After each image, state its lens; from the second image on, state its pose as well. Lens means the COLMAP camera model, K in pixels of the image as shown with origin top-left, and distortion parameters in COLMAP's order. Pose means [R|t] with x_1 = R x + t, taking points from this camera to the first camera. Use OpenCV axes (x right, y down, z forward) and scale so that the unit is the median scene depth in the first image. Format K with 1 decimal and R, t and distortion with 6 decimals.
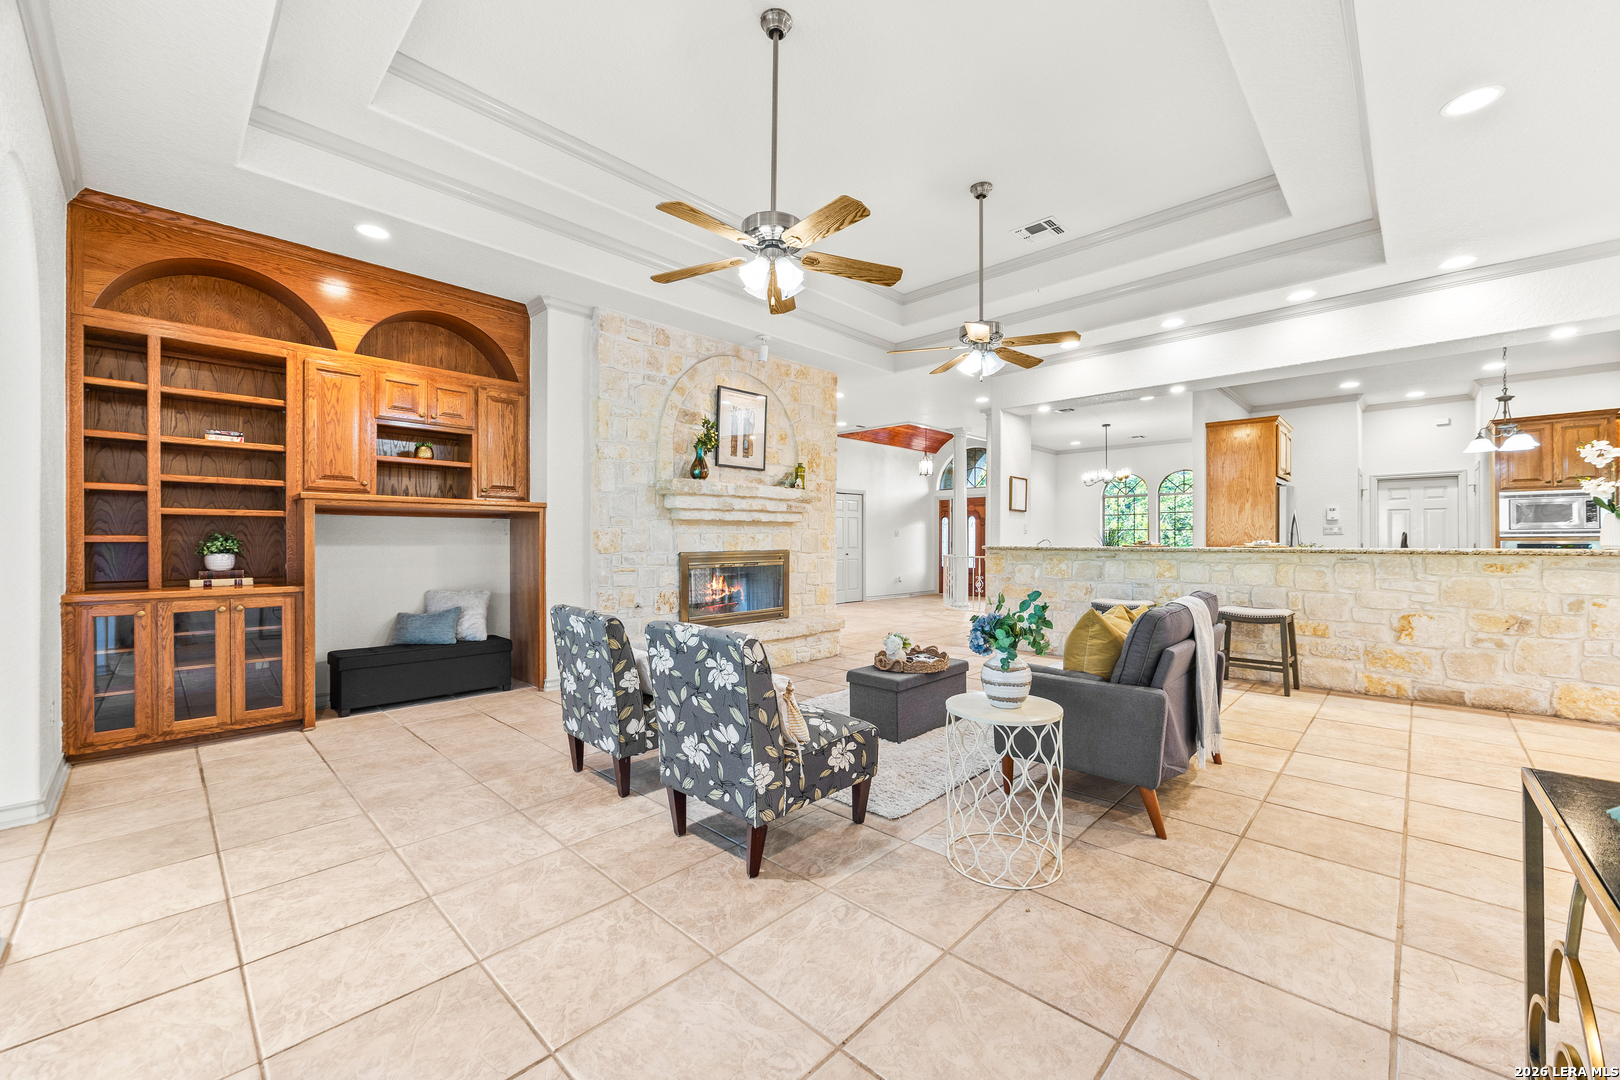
lens RADIAL K [[627.0, 0, 805.7], [0, 627.0, 536.1], [0, 0, 1]] dist [-0.006365, 0.001860]
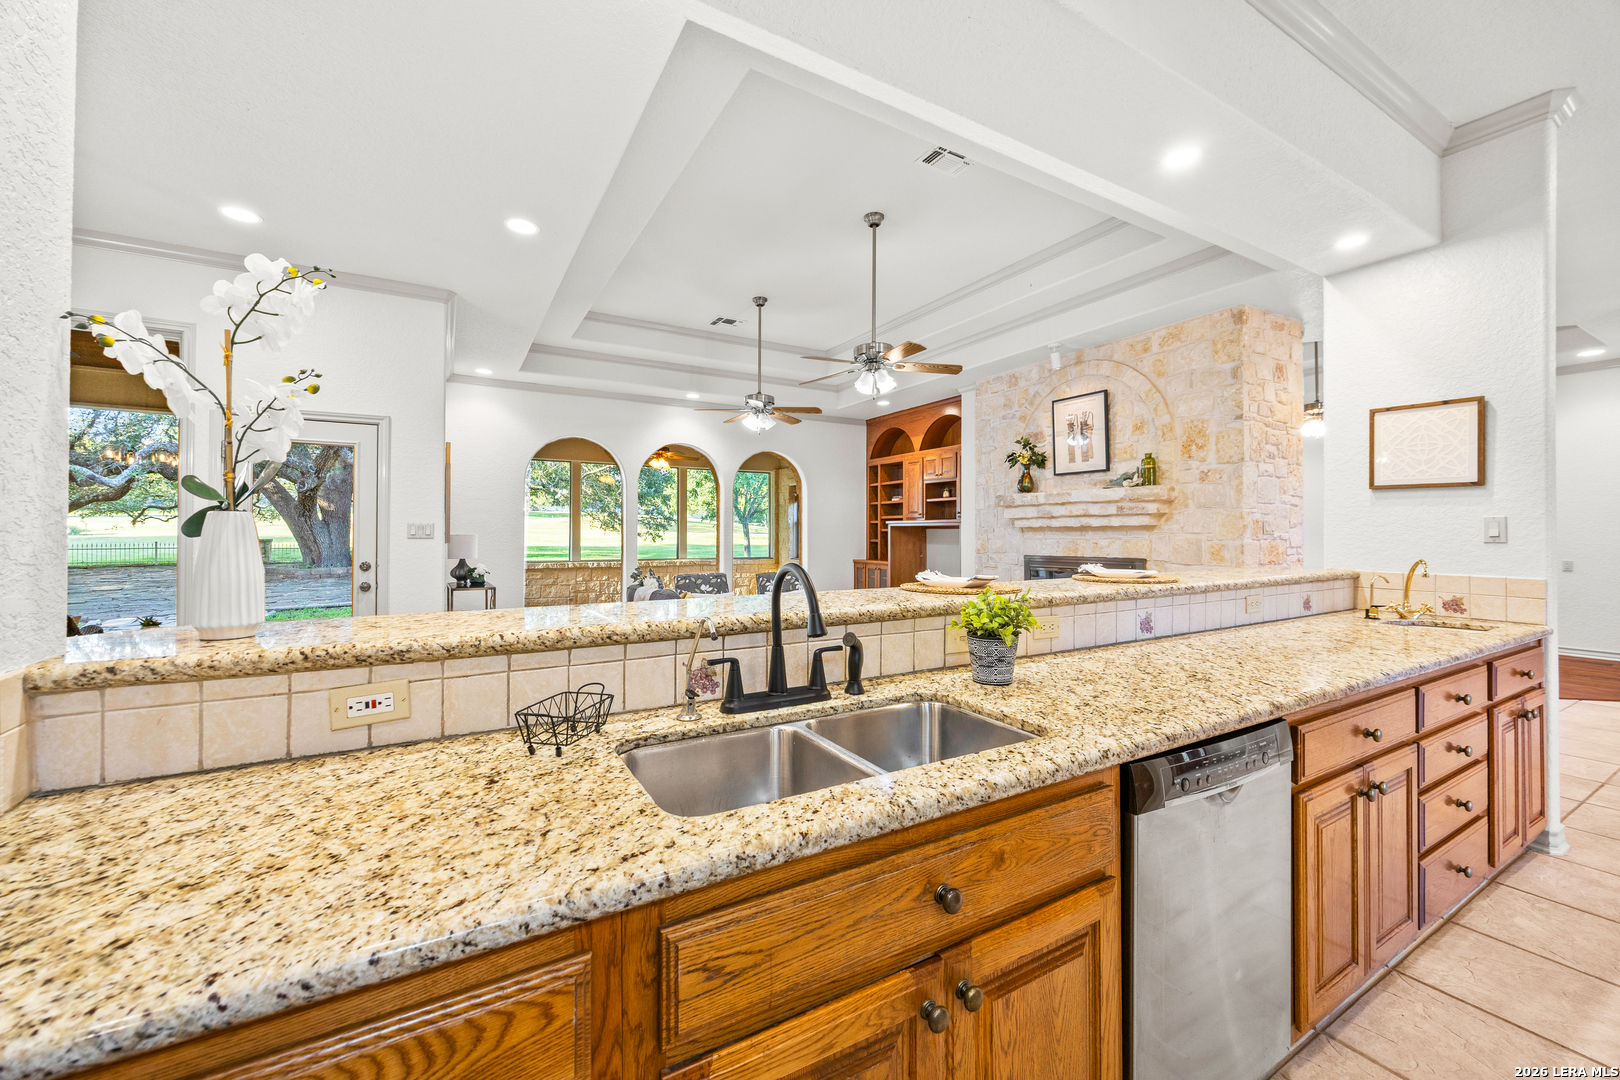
lens RADIAL K [[627.0, 0, 807.1], [0, 627.0, 526.6], [0, 0, 1]] dist [-0.006365, 0.001860]
pose [[-0.269572, -0.010776, -0.962920, 1.375744], [0.006280, 0.999896, -0.012948, -0.019400], [0.962960, -0.009537, -0.269476, 1.206577]]
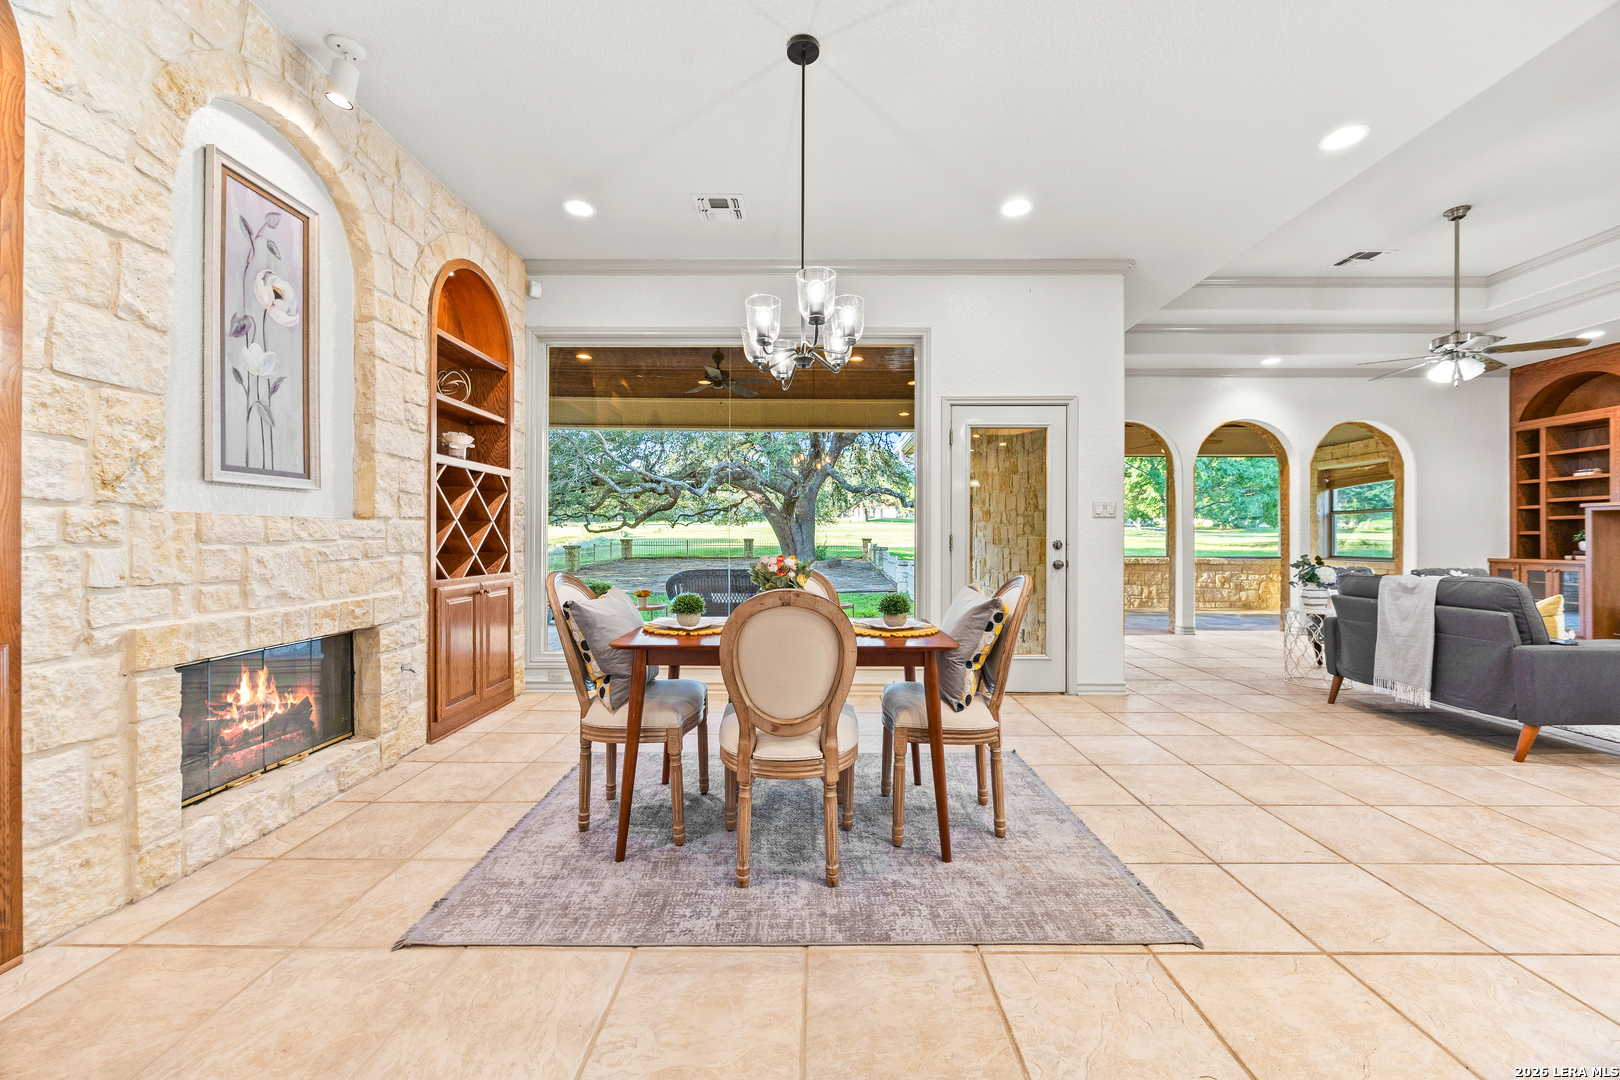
lens RADIAL K [[627.0, 0, 825.8], [0, 627.0, 535.2], [0, 0, 1]] dist [-0.006365, 0.001860]
pose [[-0.722579, -0.004991, -0.691270, 1.588190], [0.002672, 0.999946, -0.010013, 0.021050], [0.691283, -0.009082, -0.722527, 0.726579]]
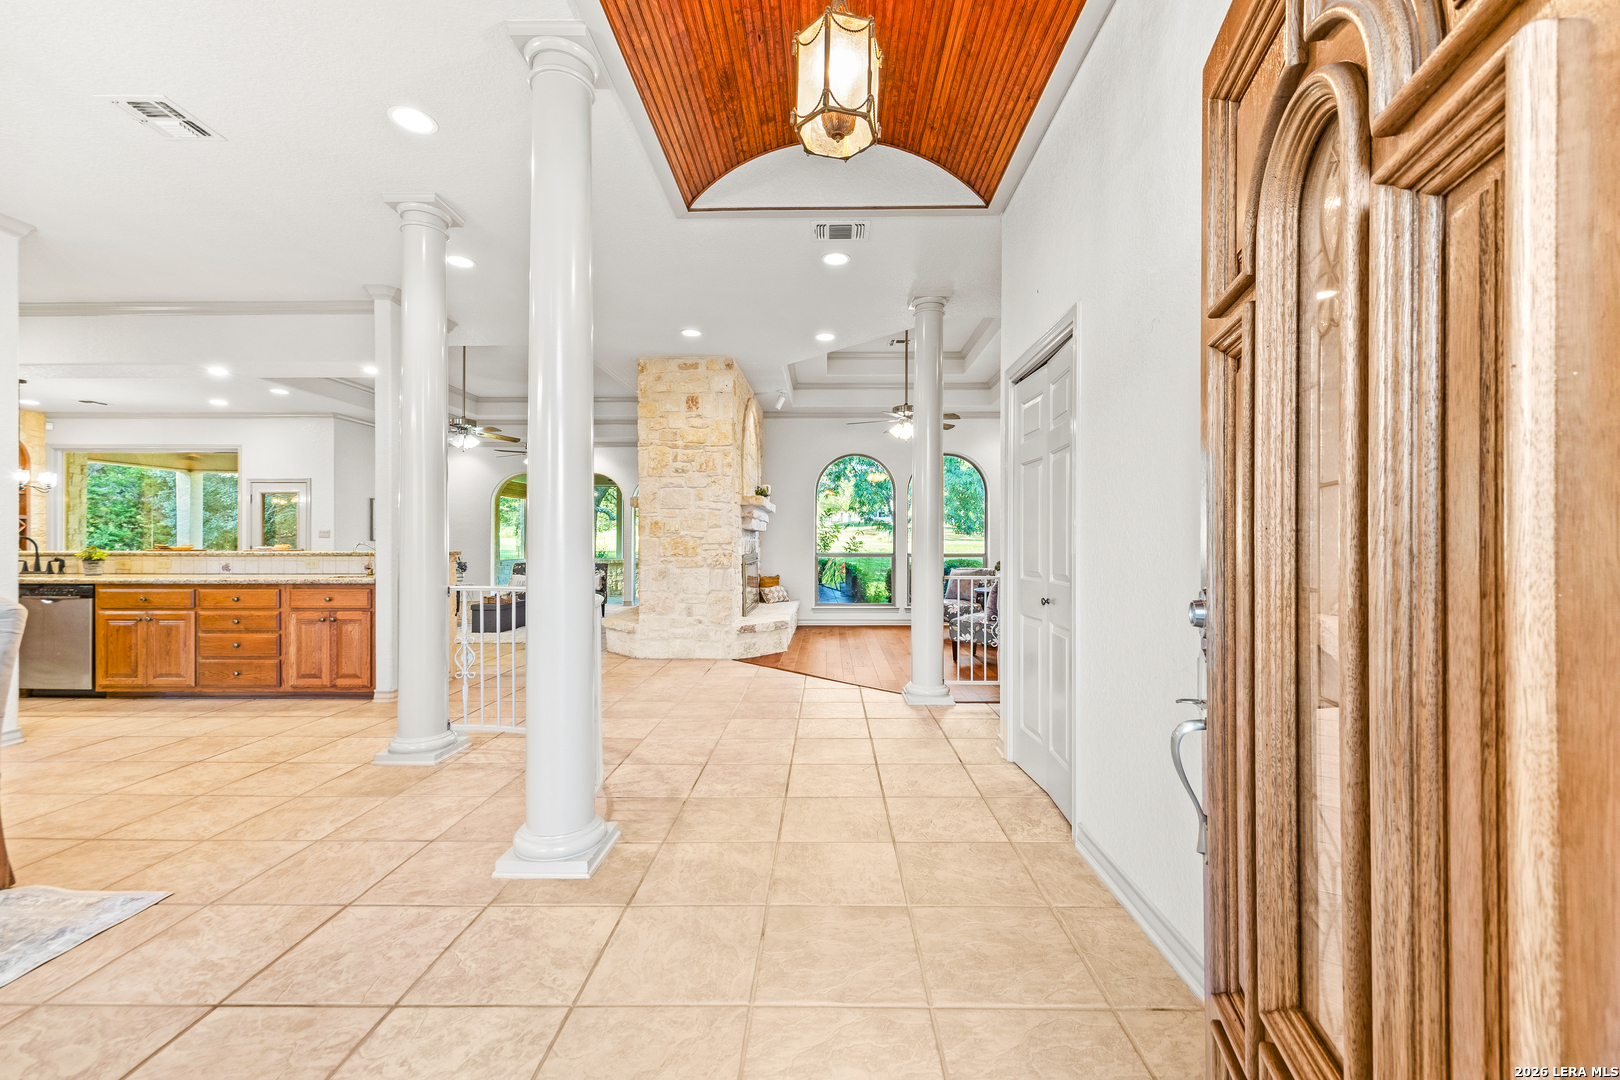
lens RADIAL K [[627.0, 0, 810.9], [0, 627.0, 542.0], [0, 0, 1]] dist [-0.006365, 0.001860]
pose [[-0.717803, -0.001868, -0.696243, 0.830813], [0.003216, 0.999977, -0.005998, 0.016929], [0.696238, -0.006545, -0.717781, 3.015307]]
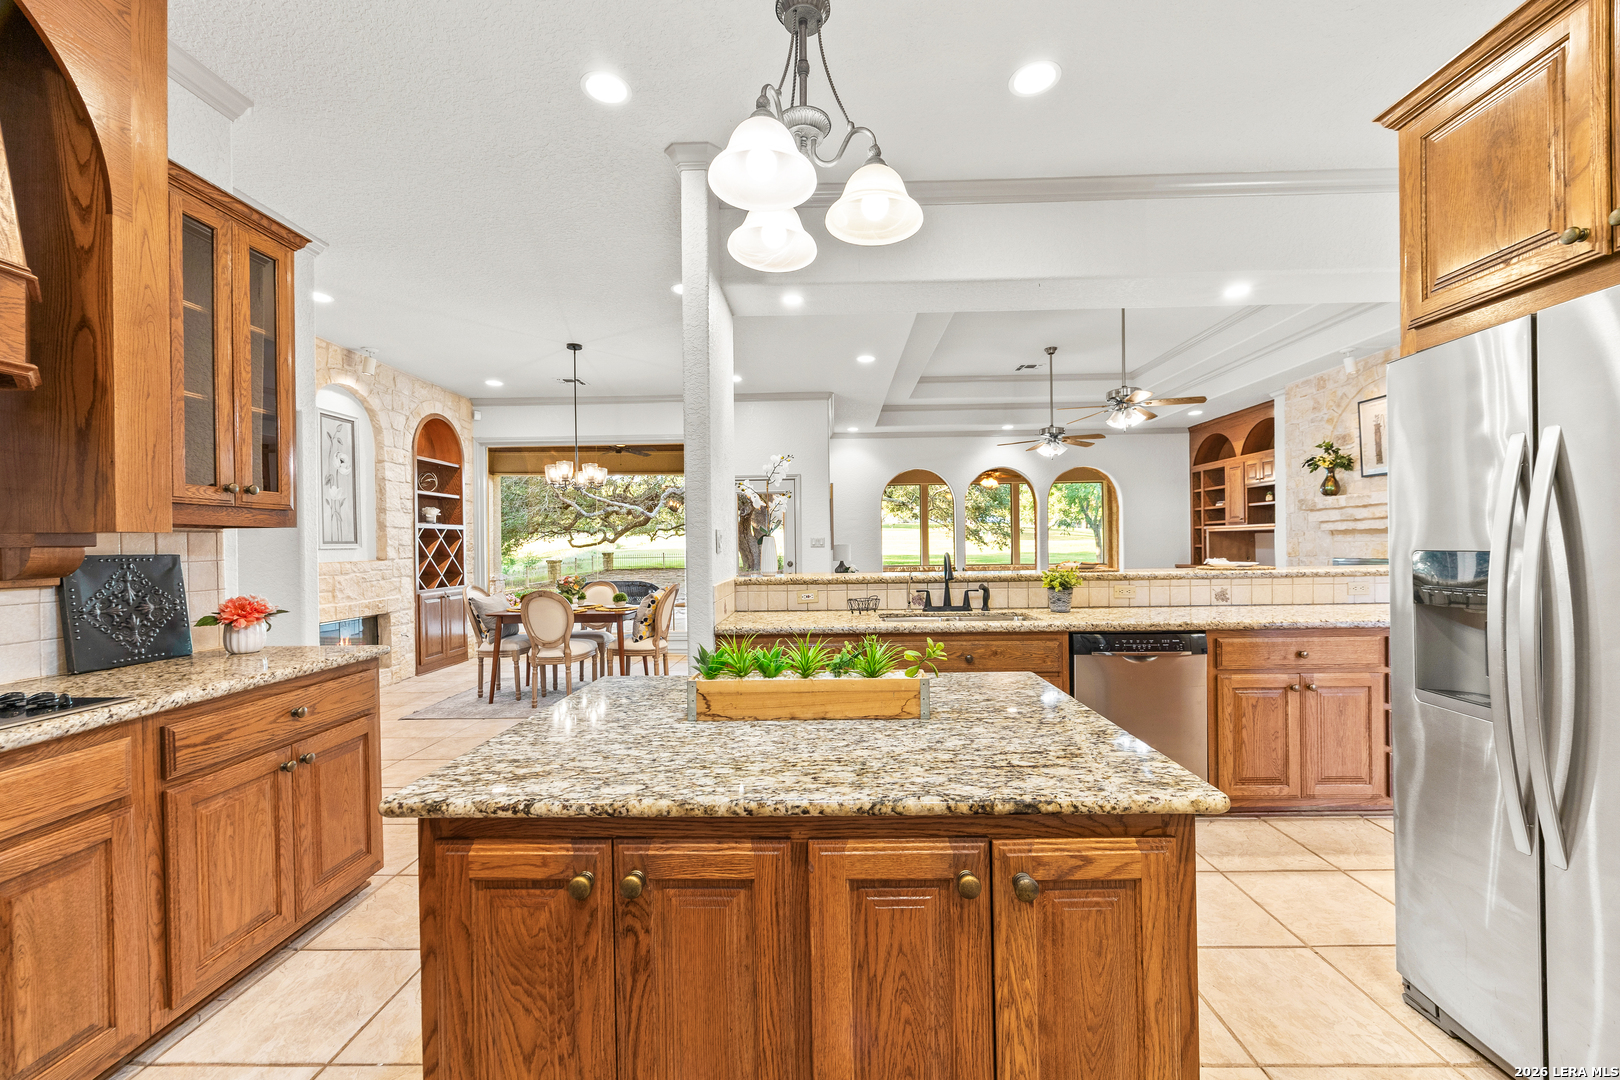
lens RADIAL K [[627.0, 0, 819.8], [0, 627.0, 544.7], [0, 0, 1]] dist [-0.006365, 0.001860]
pose [[-0.731360, 0.010142, -0.681916, 1.716744], [0.018866, 0.999808, -0.005363, -0.014262], [0.681731, -0.016788, -0.731411, 1.569347]]
